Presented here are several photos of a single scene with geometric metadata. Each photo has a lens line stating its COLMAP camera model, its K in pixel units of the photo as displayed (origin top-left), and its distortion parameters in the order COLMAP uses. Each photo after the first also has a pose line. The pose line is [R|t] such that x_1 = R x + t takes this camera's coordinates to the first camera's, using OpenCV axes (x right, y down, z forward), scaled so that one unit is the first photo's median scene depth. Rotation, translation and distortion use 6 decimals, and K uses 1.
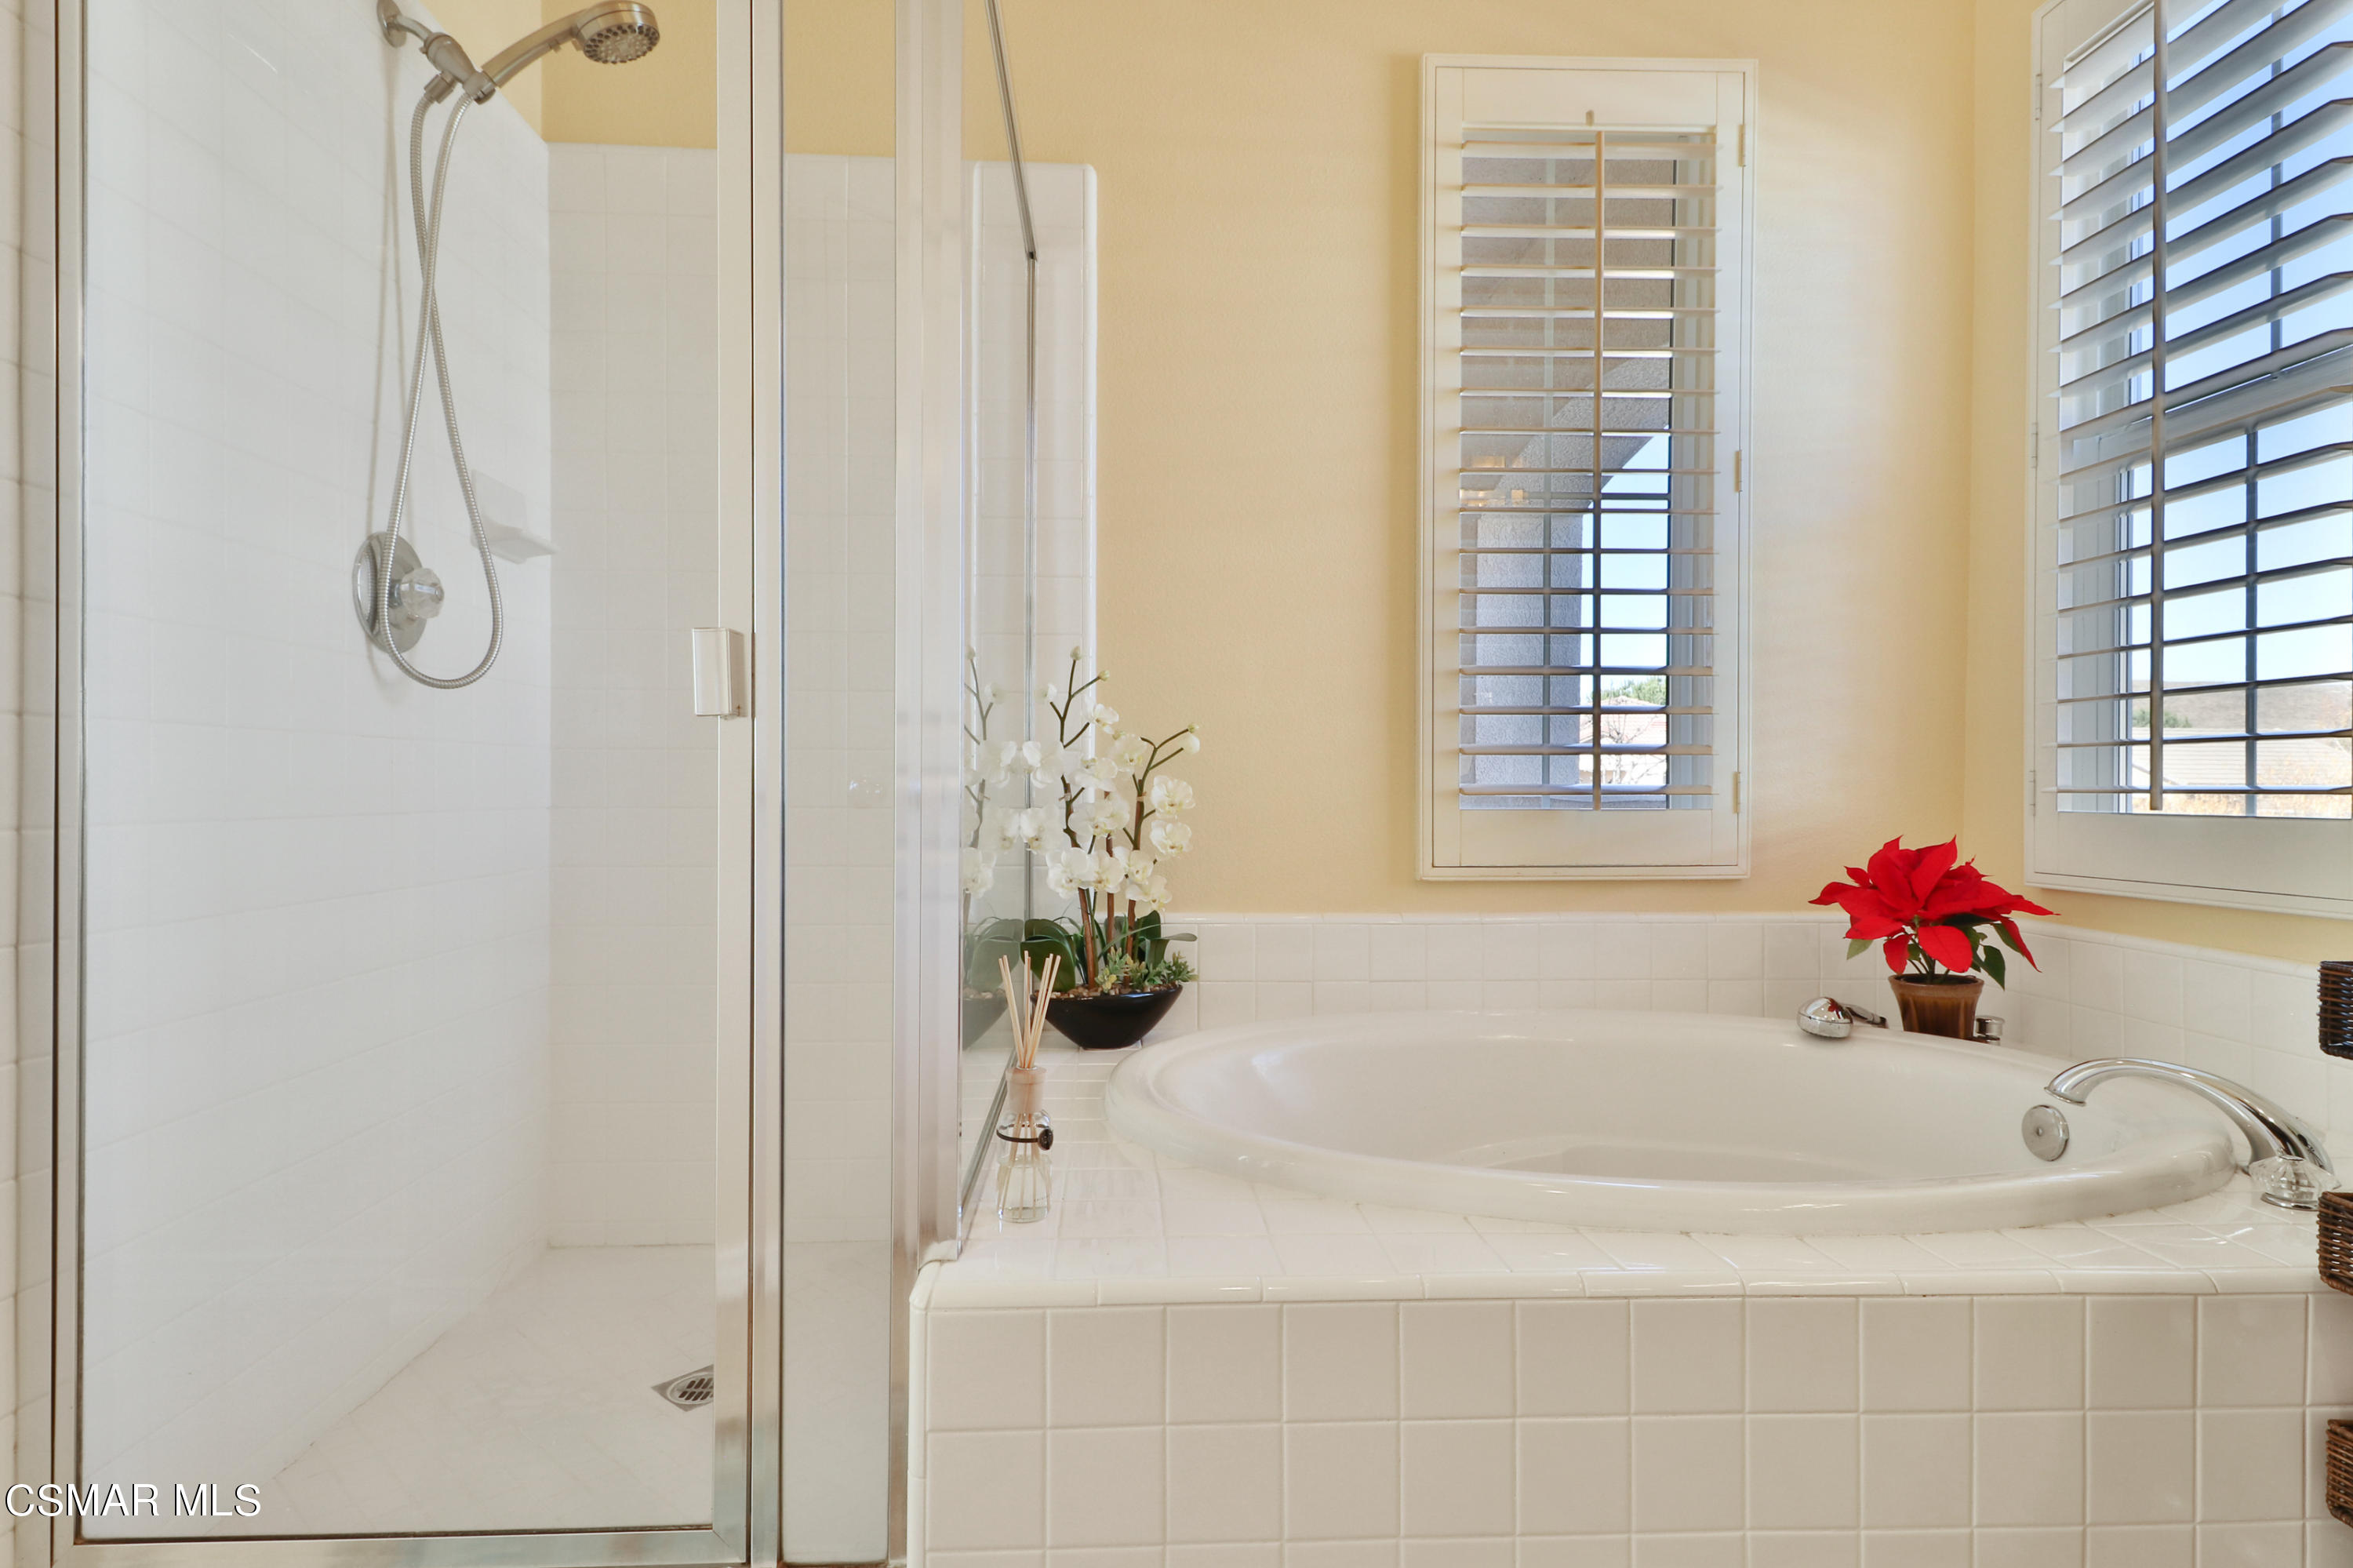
lens RADIAL K [[1183.5, 0, 1157.7], [0, 1183.5, 784.6], [0, 0, 1]] dist [0.016882, -0.000192]
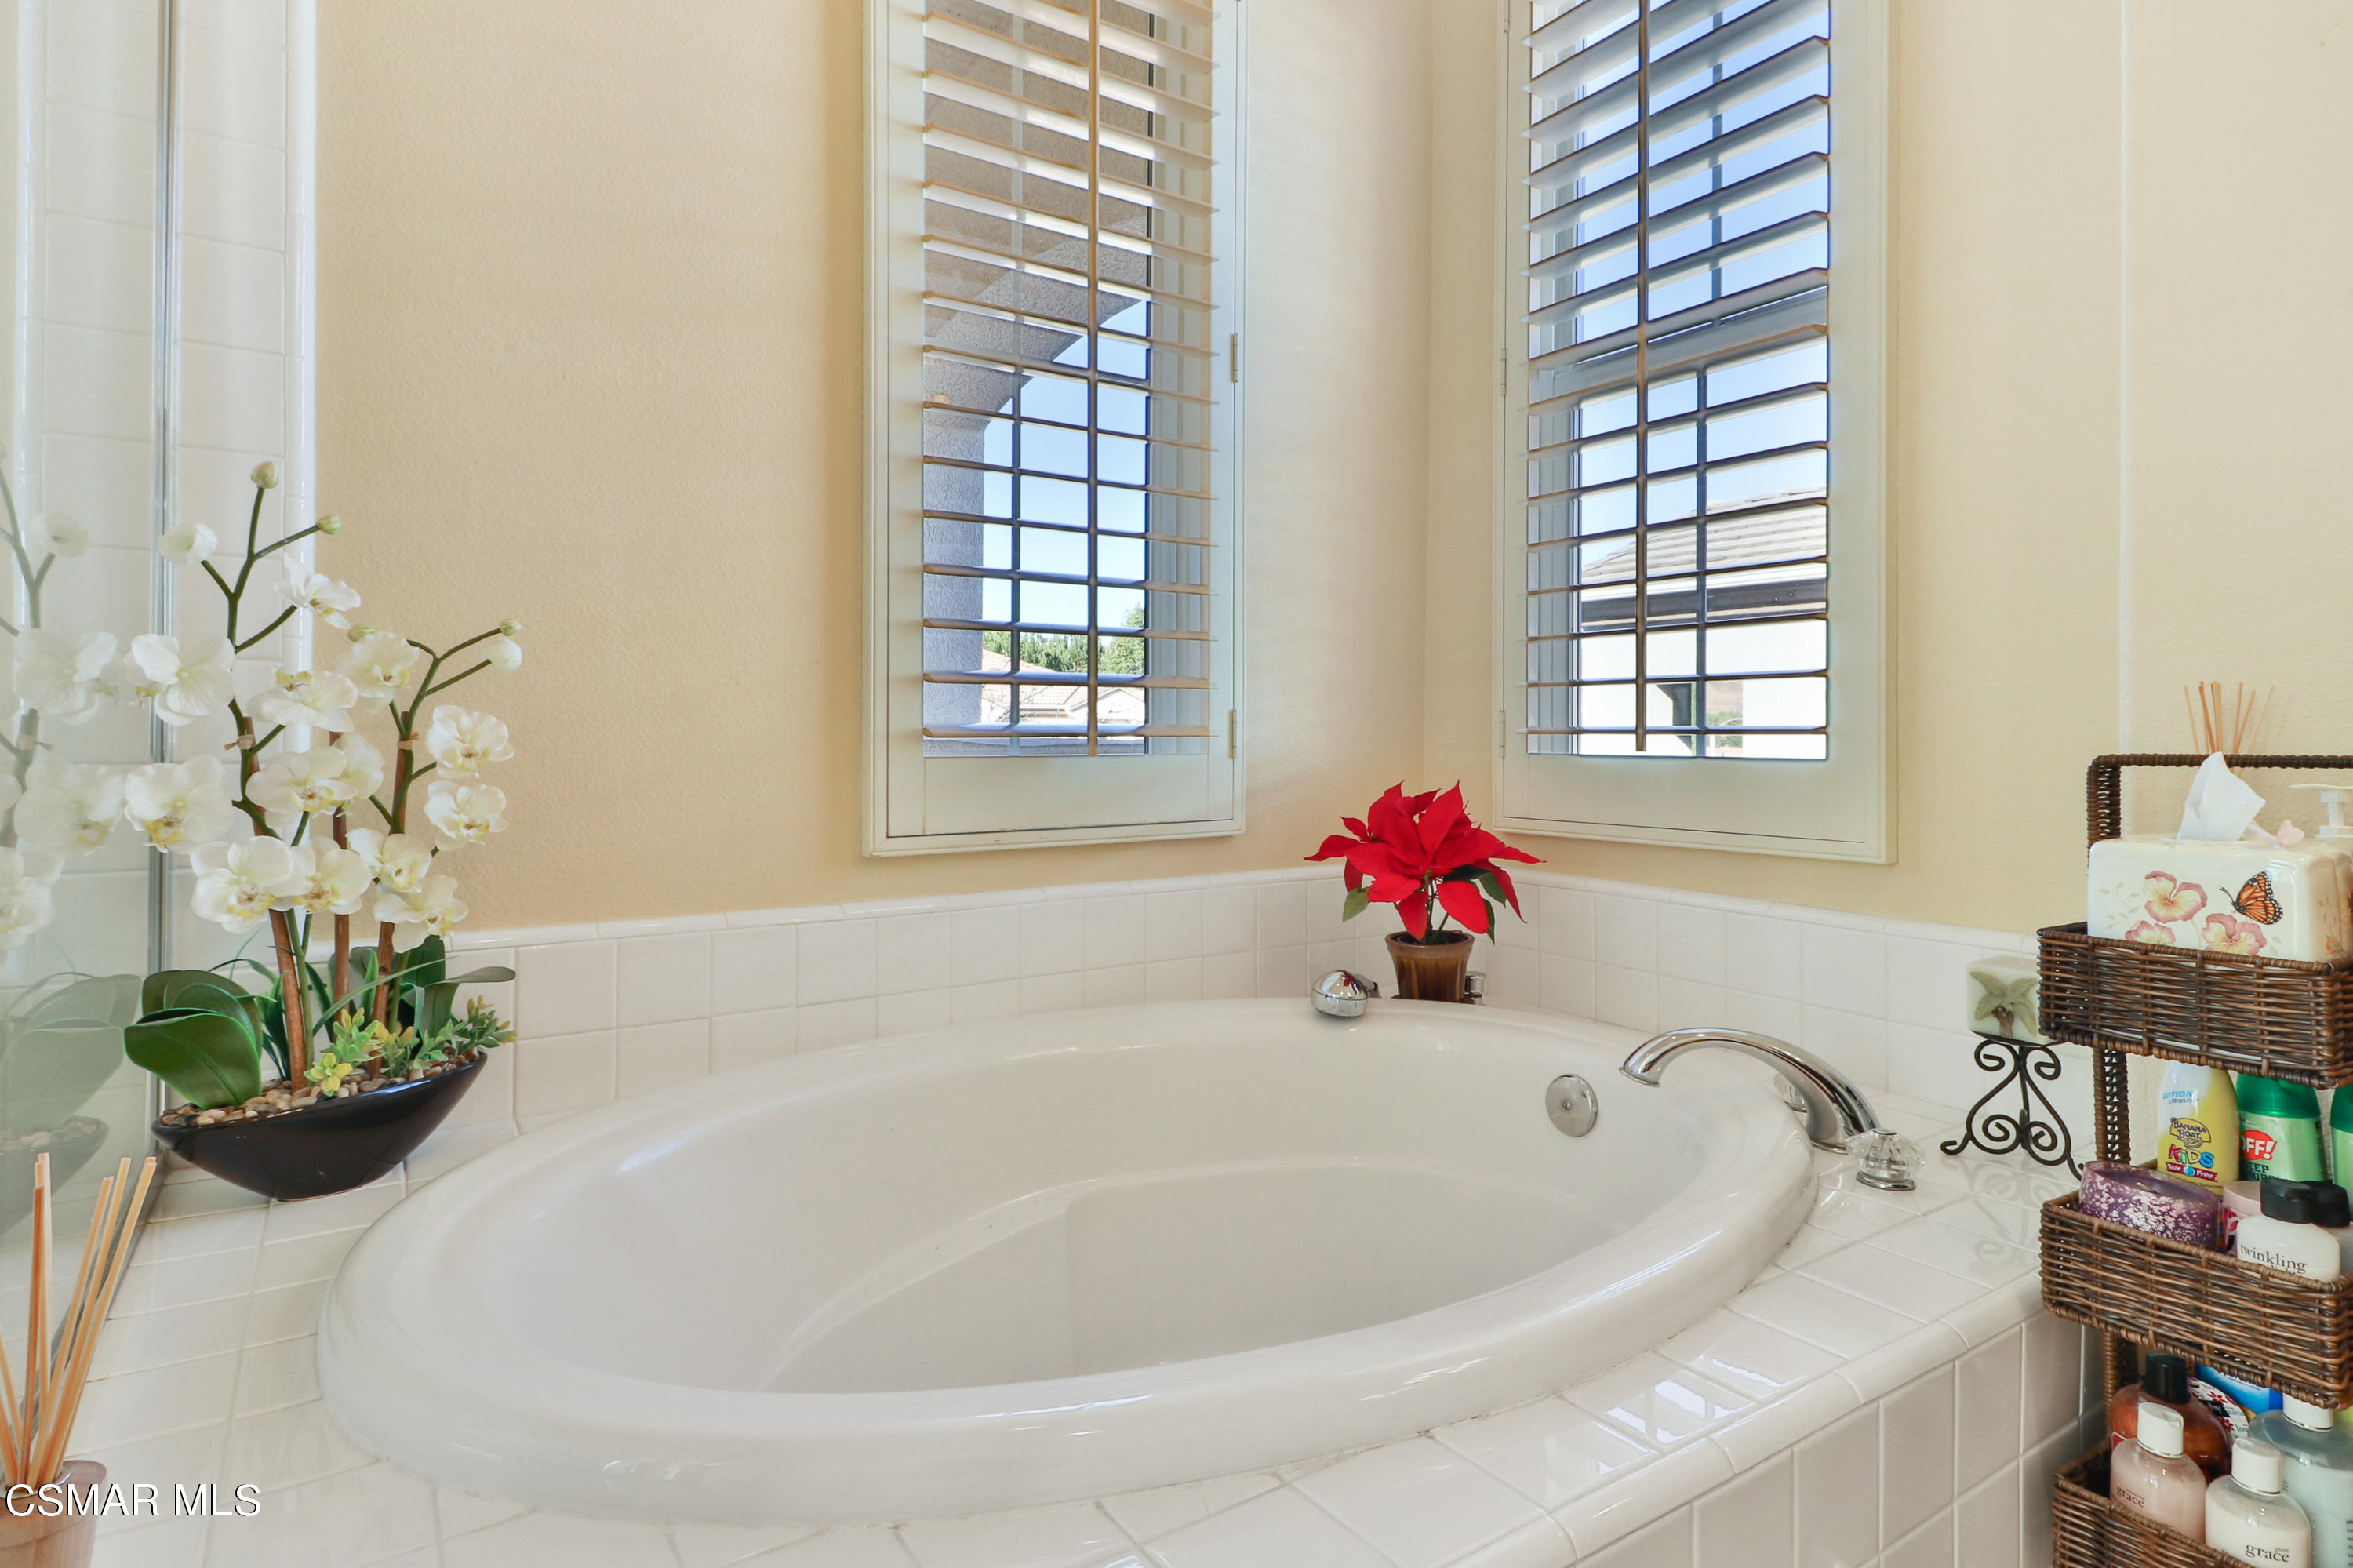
lens RADIAL K [[1221.1, 0, 1159.6], [0, 1221.1, 724.3], [0, 0, 1]] dist [0.027272, -0.011120]
pose [[0.859714, 0.003440, 0.510764, -0.005455], [-0.001681, 0.999991, -0.003905, 0.003771], [-0.510772, 0.002499, 0.859712, 0.299114]]
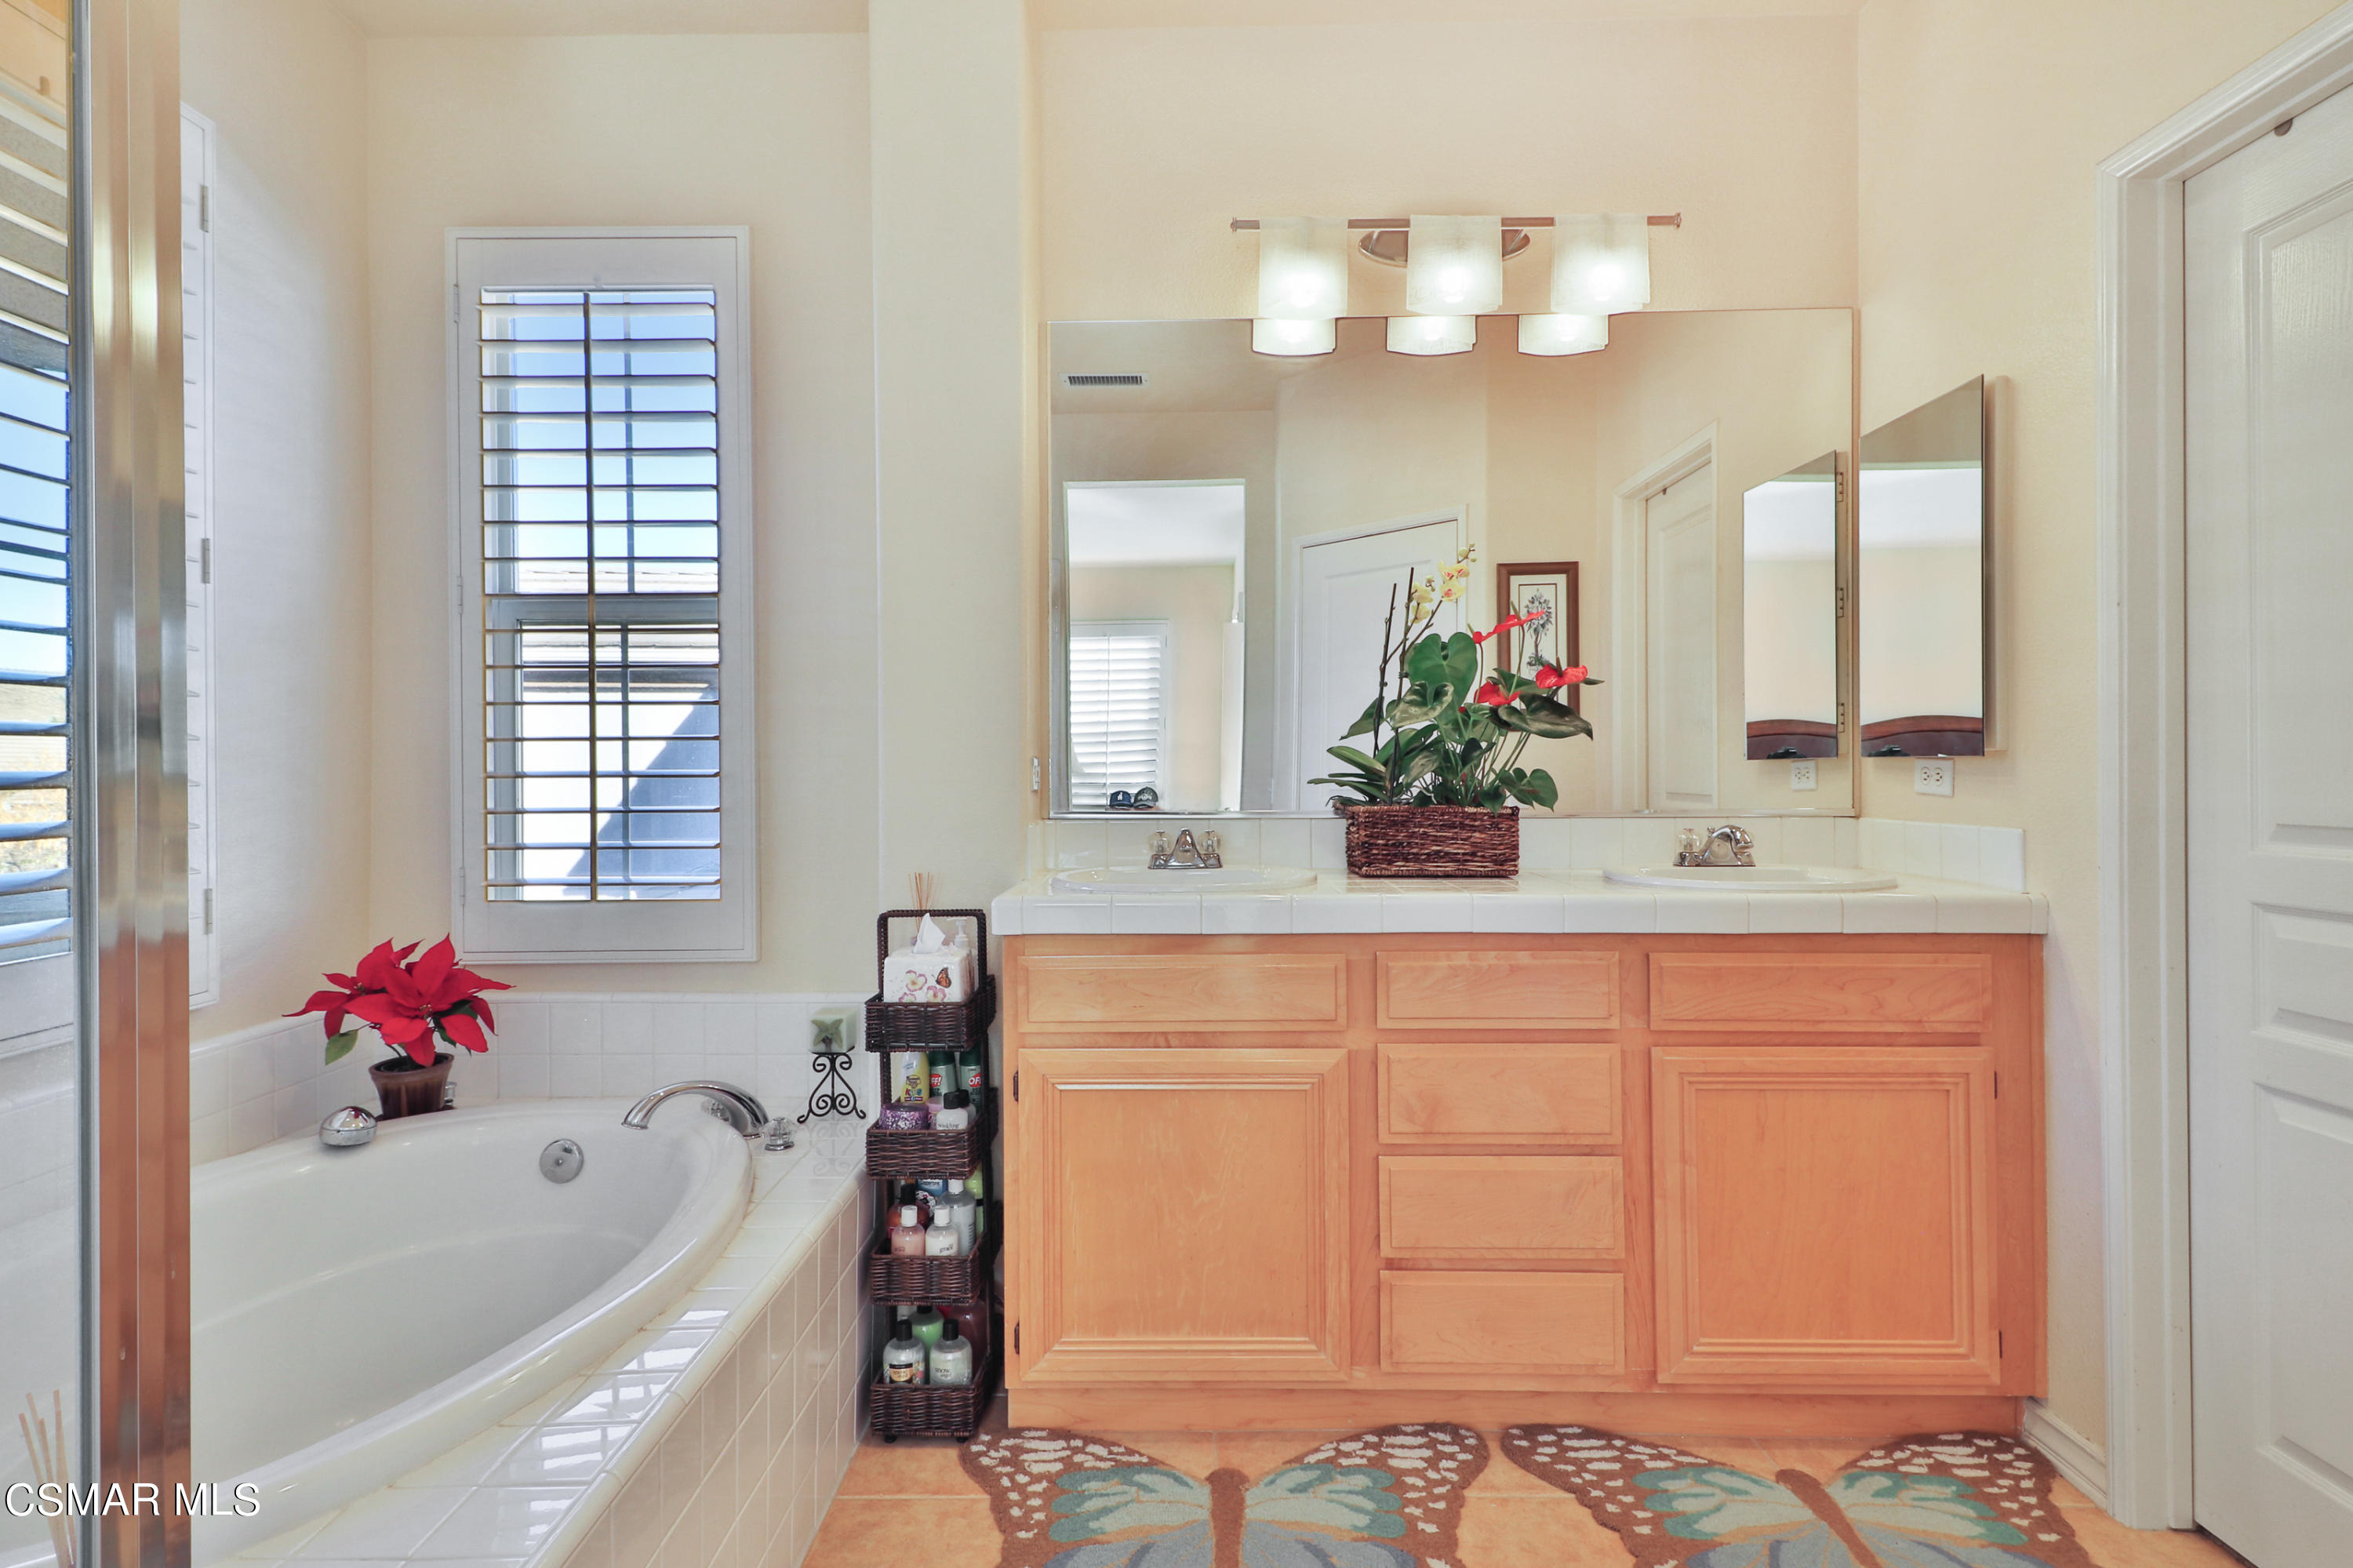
lens RADIAL K [[1183.5, 0, 1157.7], [0, 1183.5, 784.6], [0, 0, 1]] dist [0.016882, -0.000192]
pose [[0.056401, -0.010267, 0.998355, -0.417885], [0.004486, 0.999940, 0.010030, -0.104529], [-0.998398, 0.003913, 0.056443, 0.241873]]
